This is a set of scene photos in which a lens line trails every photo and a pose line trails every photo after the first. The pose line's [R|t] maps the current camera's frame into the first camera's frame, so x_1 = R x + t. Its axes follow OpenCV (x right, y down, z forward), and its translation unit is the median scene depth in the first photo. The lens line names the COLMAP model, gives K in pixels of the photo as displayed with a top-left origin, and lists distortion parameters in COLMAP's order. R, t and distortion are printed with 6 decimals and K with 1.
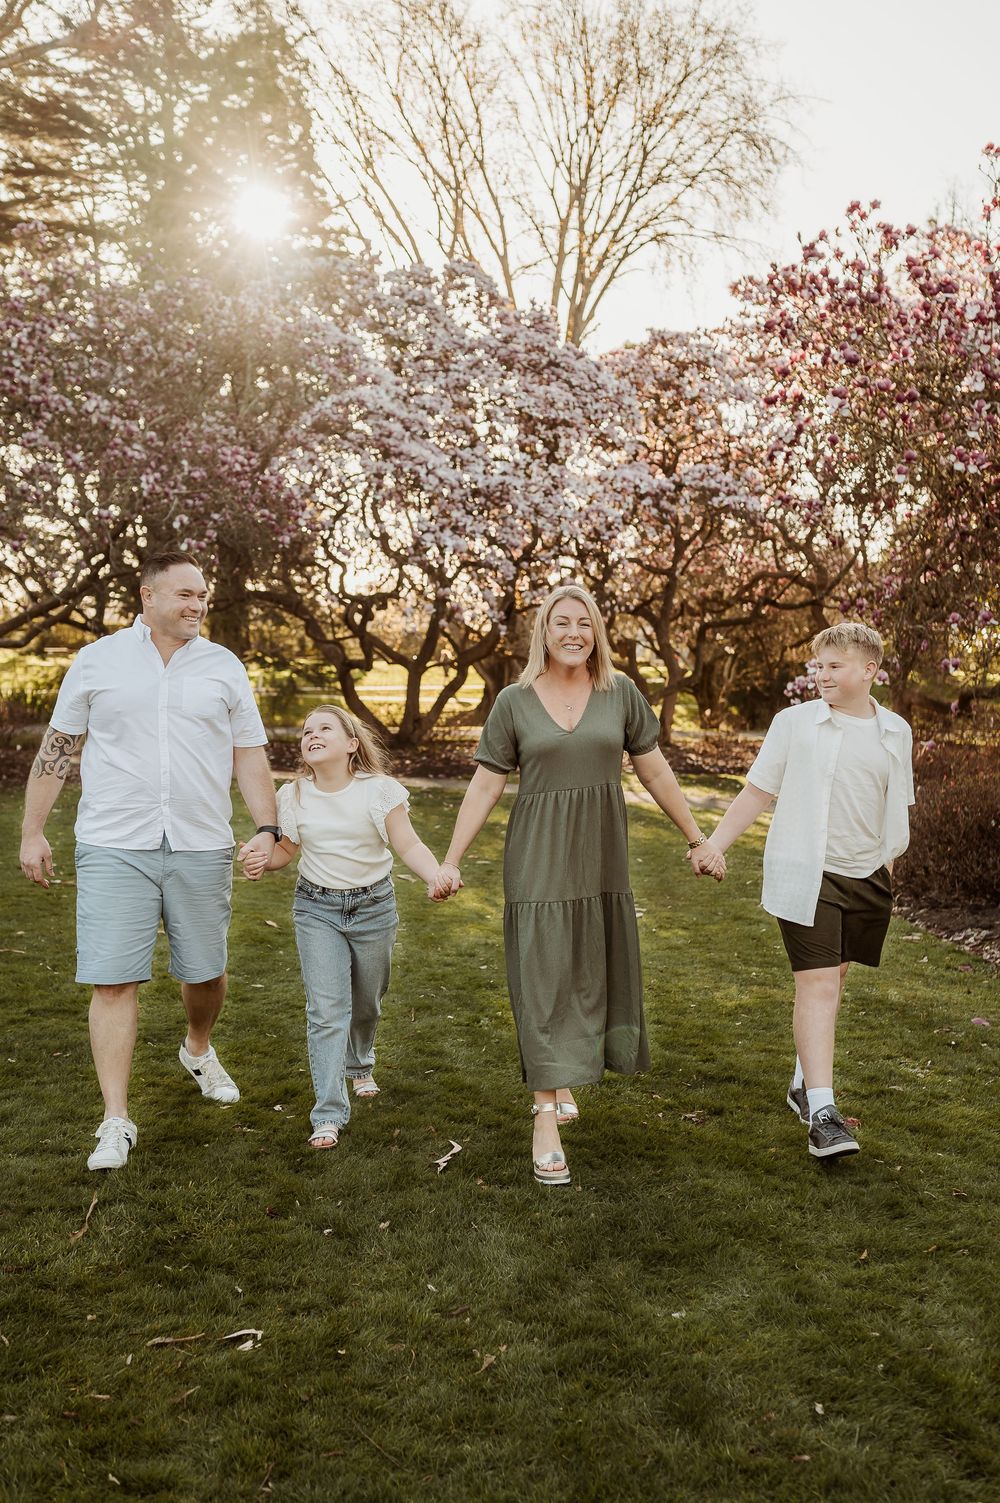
lens RADIAL K [[1418.3, 0, 493.5], [0, 1418.3, 747.2], [0, 0, 1]] dist [-0.013867, -0.005174]
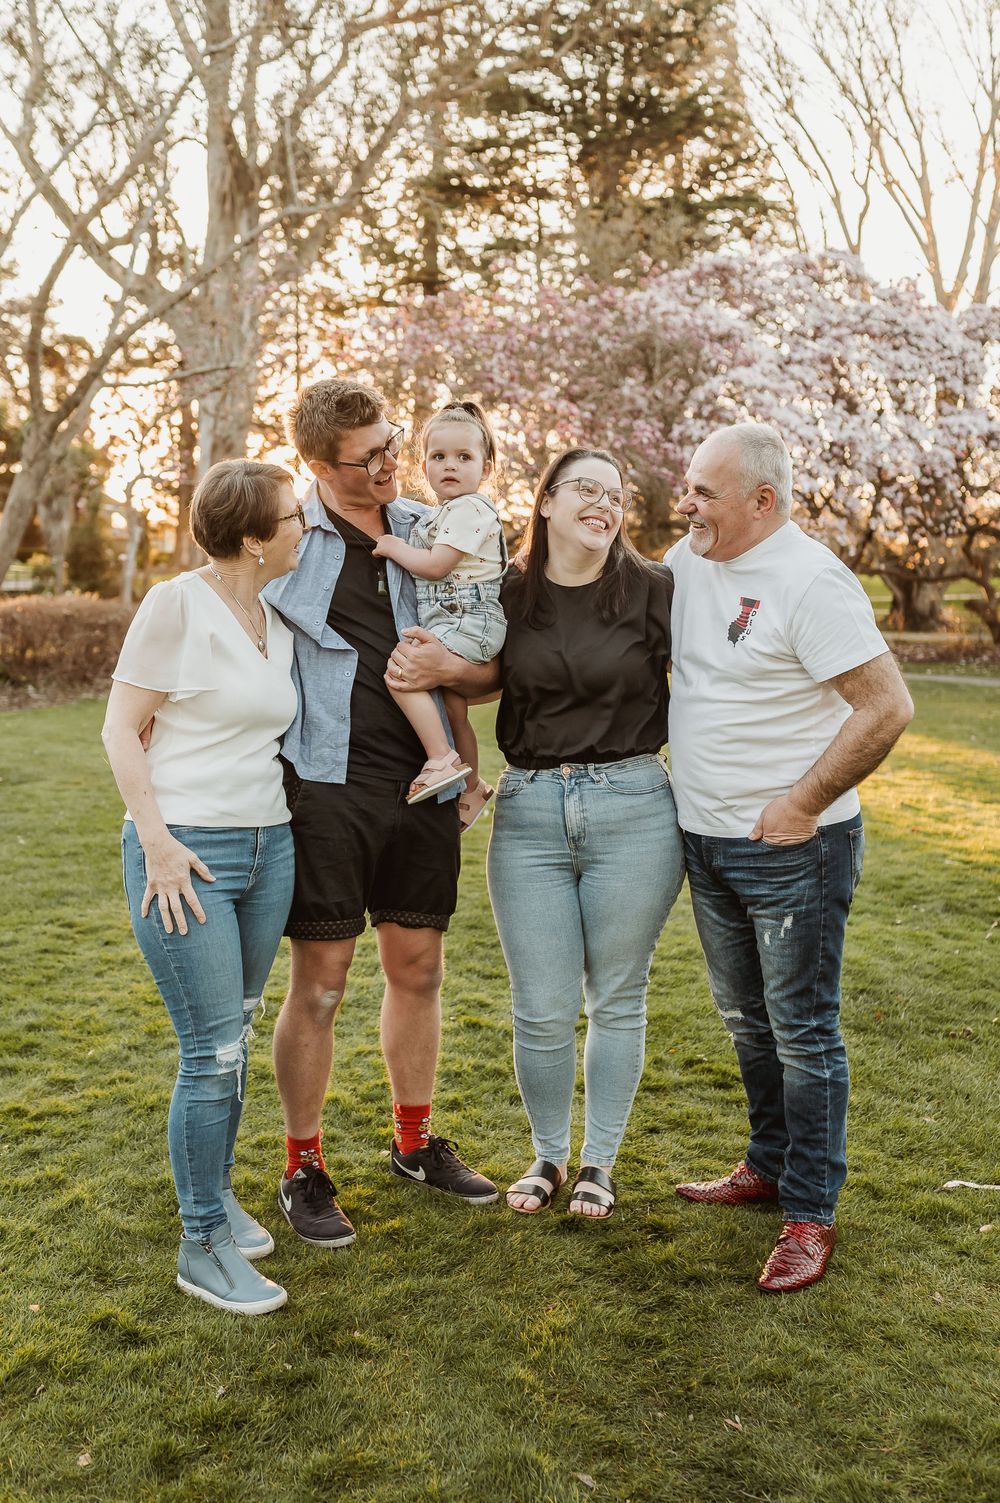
lens RADIAL K [[1485.9, 0, 500.0], [0, 1485.9, 751.5], [0, 0, 1]] dist [0.003996, 0.005617]
pose [[0.957479, 0.021509, -0.287700, 0.086046], [-0.004953, 0.998296, 0.058149, 0.020616], [0.288460, -0.054252, 0.955954, -0.362970]]
